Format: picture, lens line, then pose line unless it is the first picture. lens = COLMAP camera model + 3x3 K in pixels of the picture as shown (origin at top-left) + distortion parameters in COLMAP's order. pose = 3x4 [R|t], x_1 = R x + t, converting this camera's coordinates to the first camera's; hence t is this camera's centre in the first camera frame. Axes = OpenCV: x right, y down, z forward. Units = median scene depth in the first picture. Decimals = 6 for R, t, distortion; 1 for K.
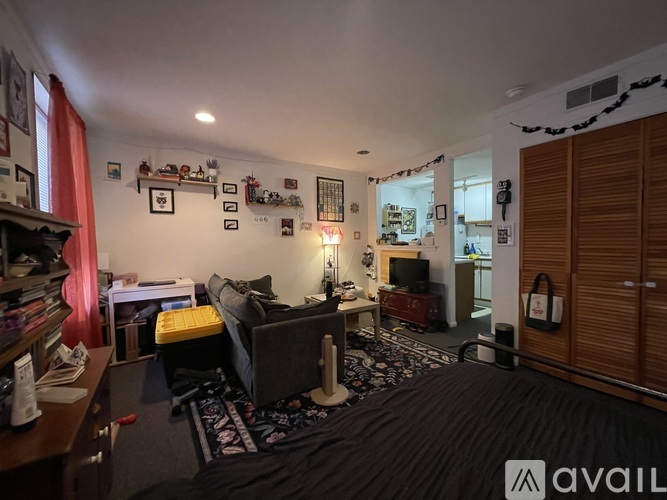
lens RADIAL K [[268.3, 0, 333.3], [0, 268.3, 249.7], [0, 0, 1]] dist [-0.003098, -0.000621]
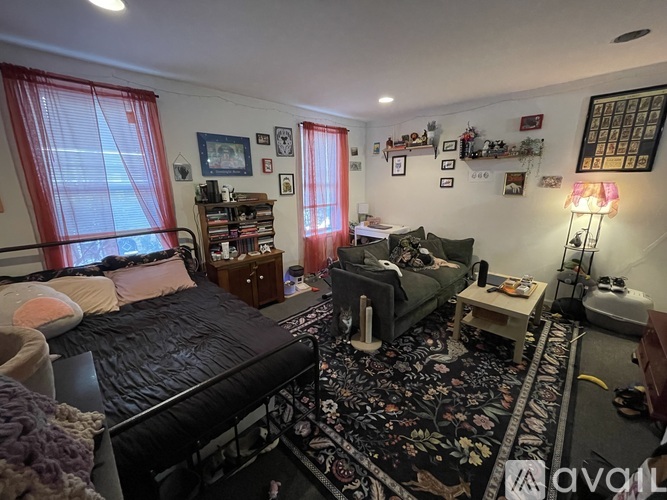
lens RADIAL K [[268.3, 0, 332.8], [0, 268.3, 248.6], [0, 0, 1]] dist [-0.003098, -0.000621]
pose [[0.200271, 0.247342, -0.948005, 0.592102], [-0.013133, 0.968199, 0.249837, -0.103122], [0.979653, -0.037585, 0.197150, 0.367040]]
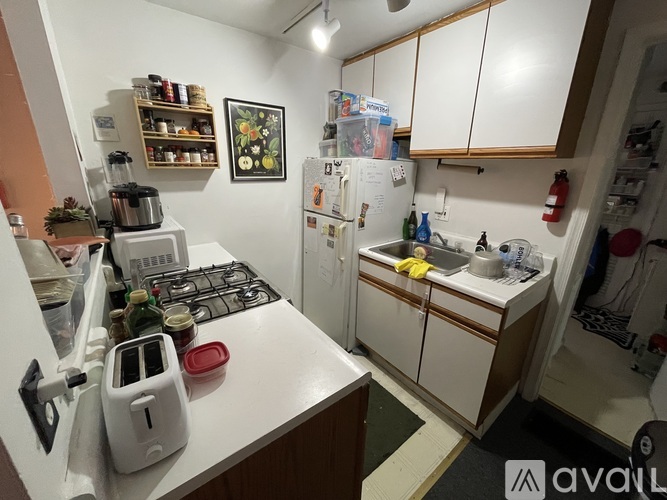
lens RADIAL K [[268.3, 0, 332.4], [0, 268.3, 253.4], [0, 0, 1]] dist [-0.003098, -0.000621]
pose [[0.997863, 0.010156, 0.064541, 0.563672], [-0.027810, 0.959915, 0.278908, -0.109627], [-0.059121, -0.280107, 0.958146, 0.973744]]
